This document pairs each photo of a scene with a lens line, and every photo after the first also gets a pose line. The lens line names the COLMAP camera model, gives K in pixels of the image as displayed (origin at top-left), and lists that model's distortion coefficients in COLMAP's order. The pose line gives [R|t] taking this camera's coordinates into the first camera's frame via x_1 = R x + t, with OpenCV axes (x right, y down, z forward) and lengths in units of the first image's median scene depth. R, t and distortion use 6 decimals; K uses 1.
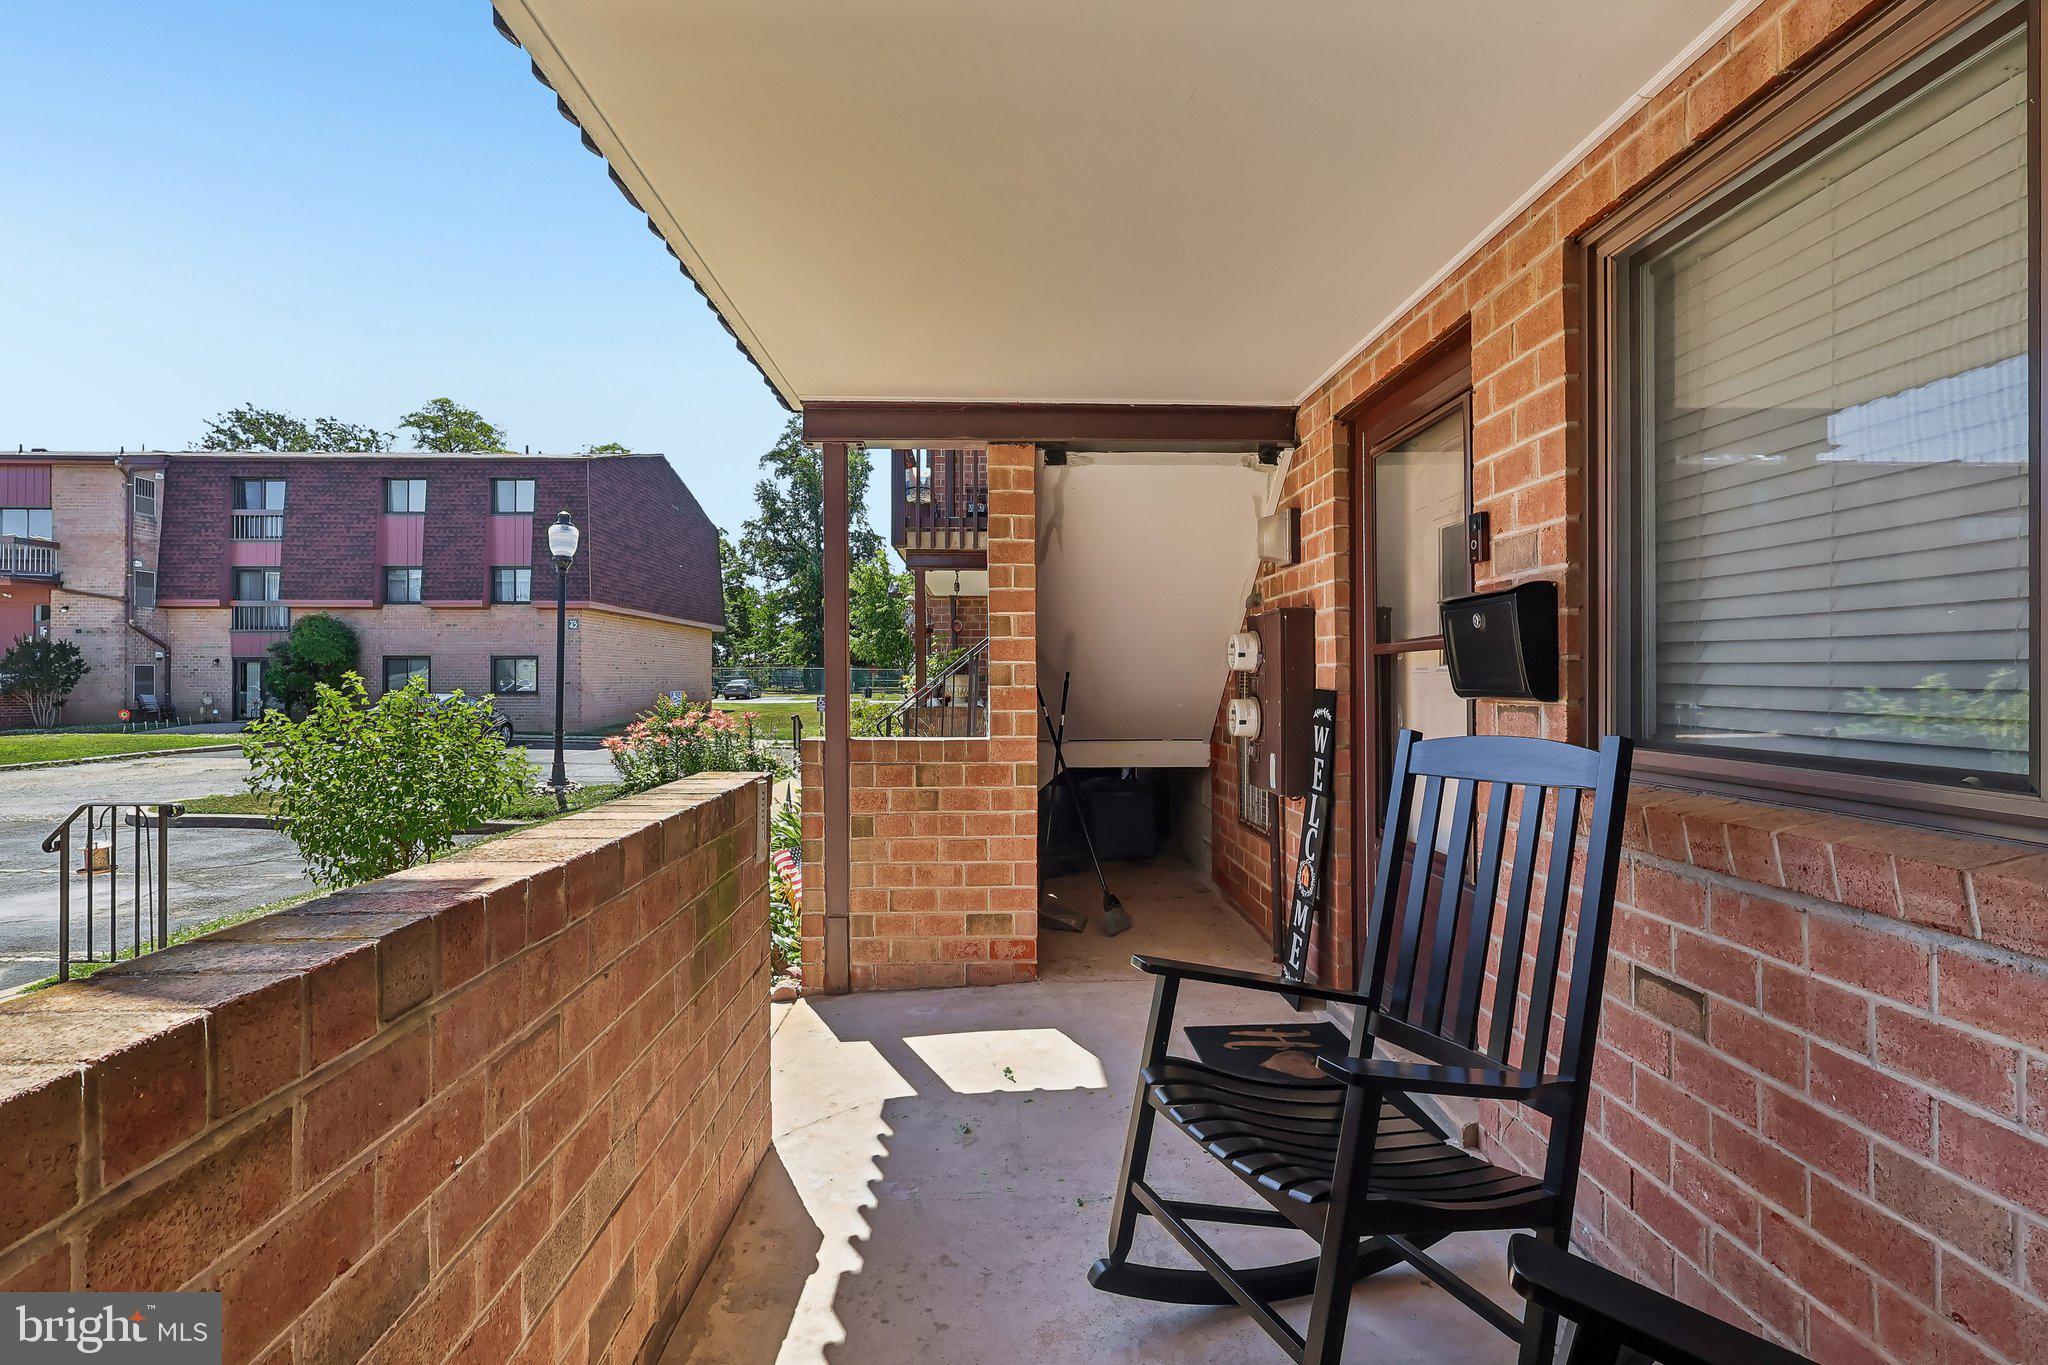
lens RADIAL K [[946.6, 0, 1032.5], [0, 946.6, 674.7], [0, 0, 1]] dist [-0.003333, 0.001110]
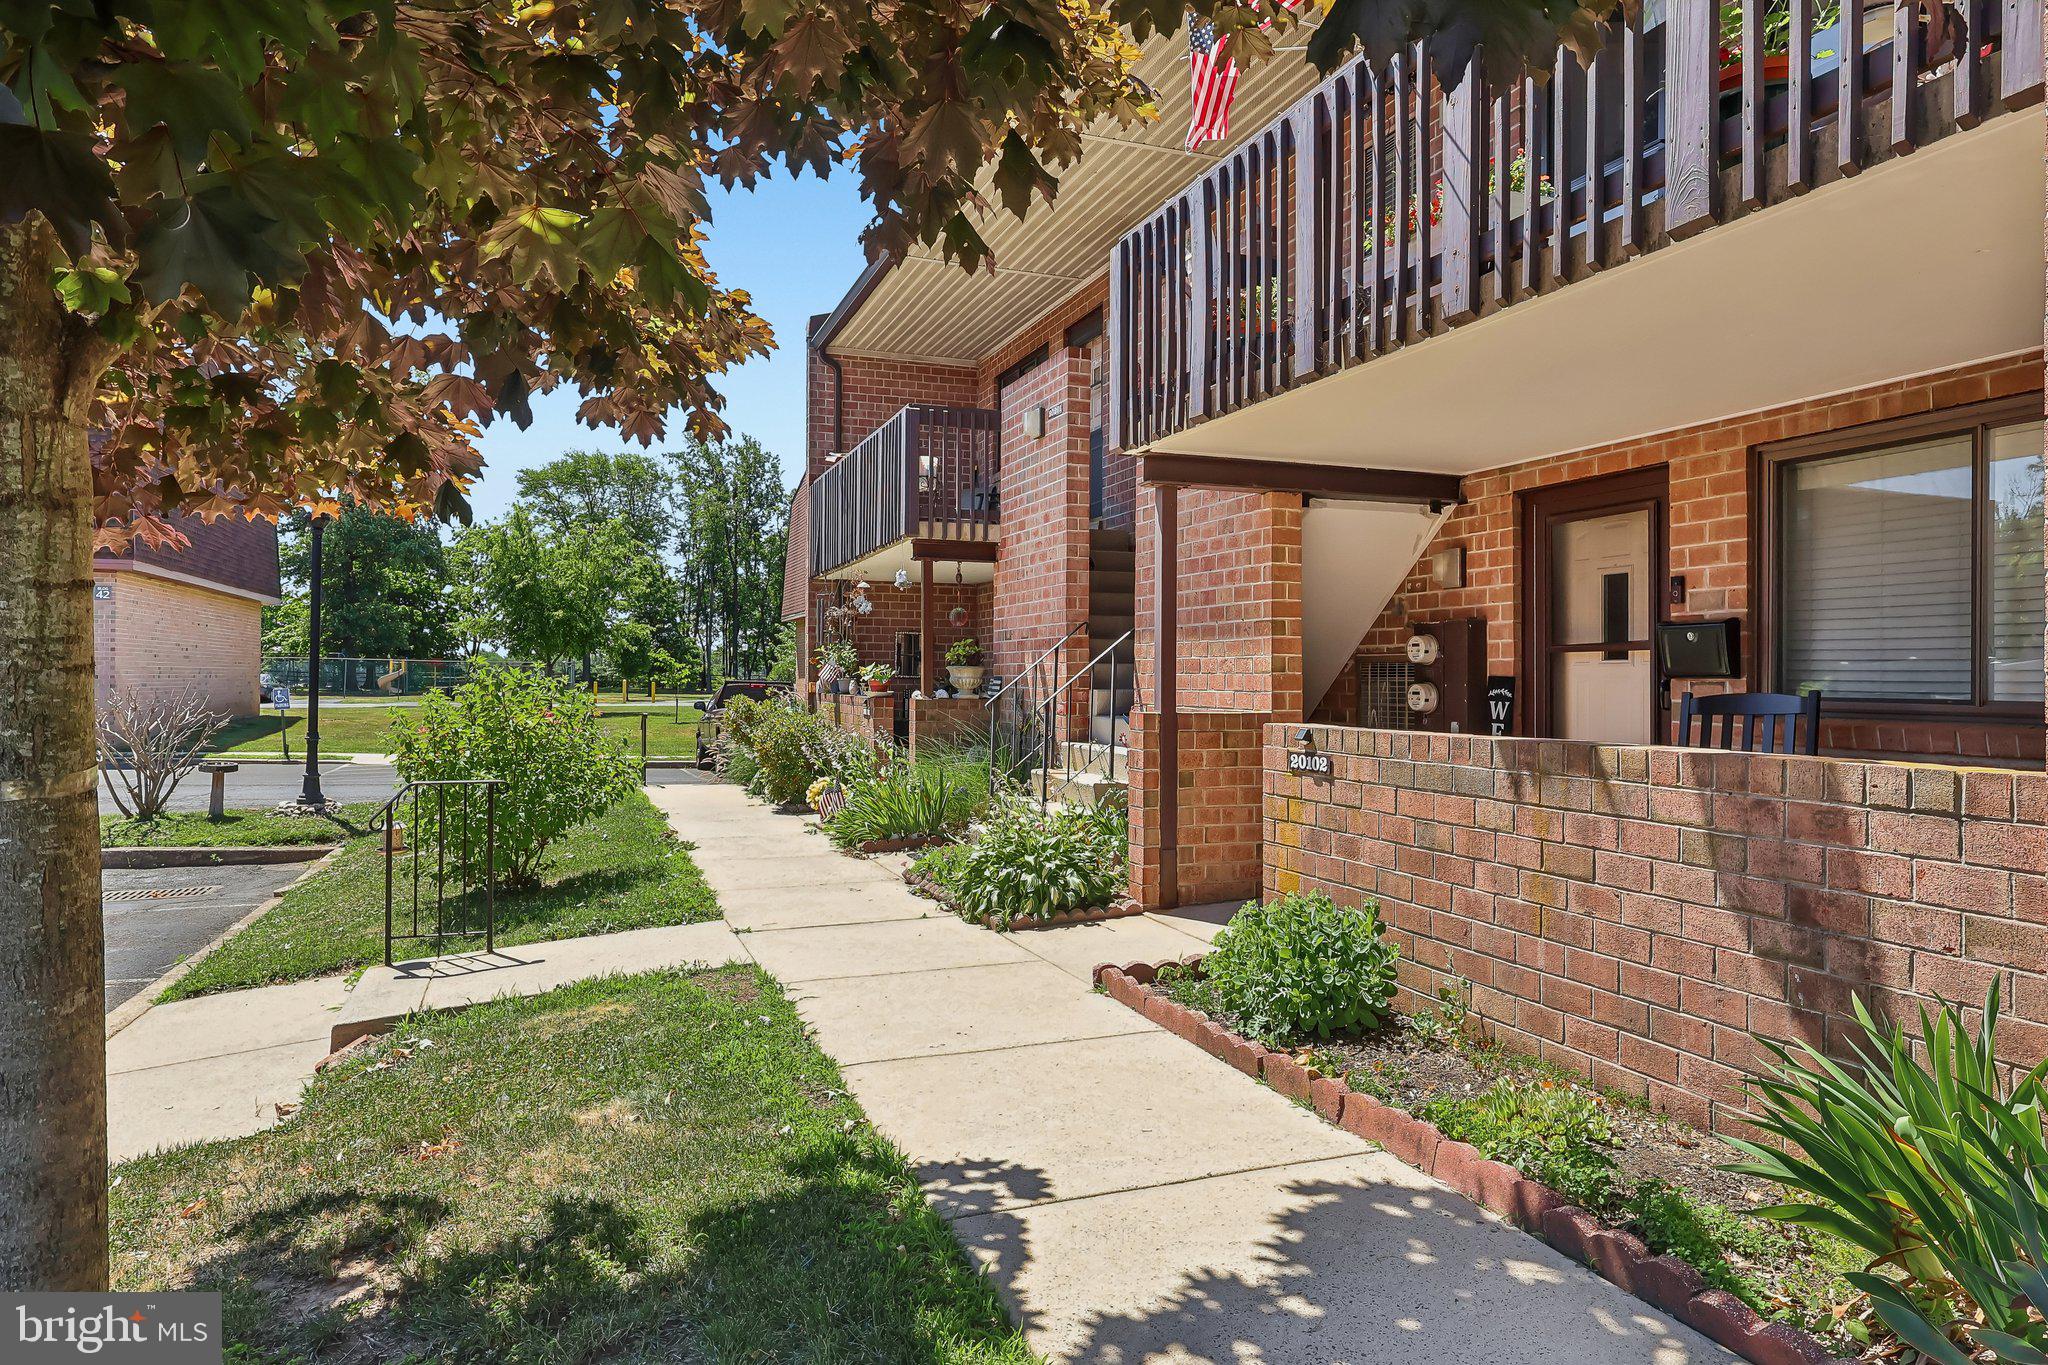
lens RADIAL K [[1236.0, 0, 1010.0], [0, 1236.0, 667.7], [0, 0, 1]] dist [0.003566, -0.002803]
pose [[0.951810, 0.011097, 0.306489, -1.301134], [-0.009442, 0.999932, -0.006884, 0.029027], [-0.306544, 0.003658, 0.951849, -0.763268]]
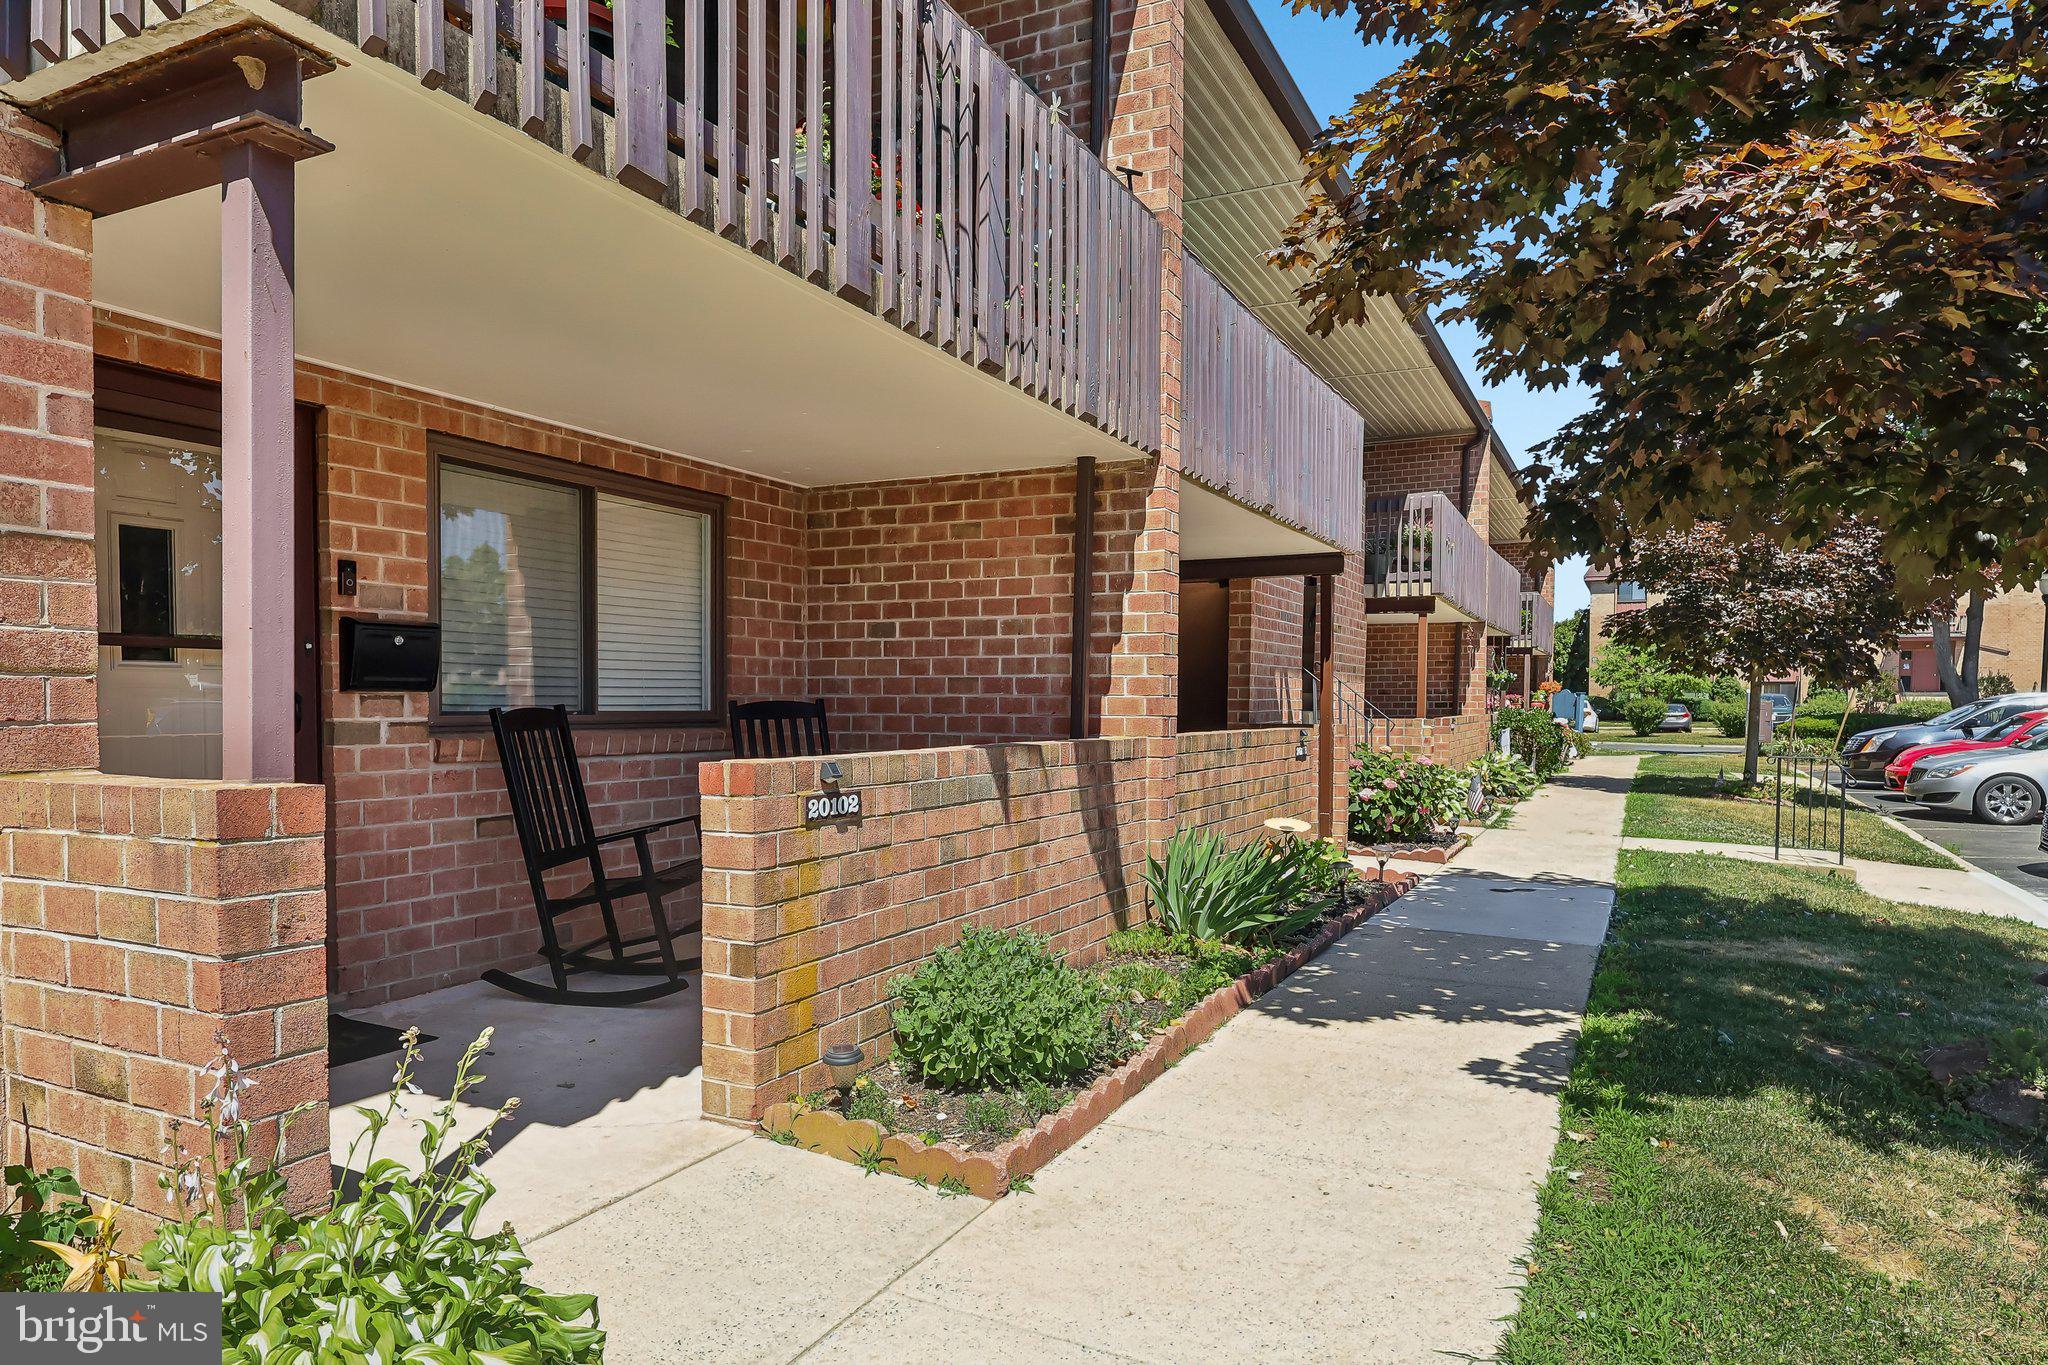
lens RADIAL K [[1236.0, 0, 1038.2], [0, 1236.0, 744.6], [0, 0, 1]] dist [0.003566, -0.002803]
pose [[-0.882065, -0.015645, 0.470868, -1.168009], [-0.001616, 0.999543, 0.030183, 0.042225], [-0.471125, 0.025863, -0.881687, 1.910775]]
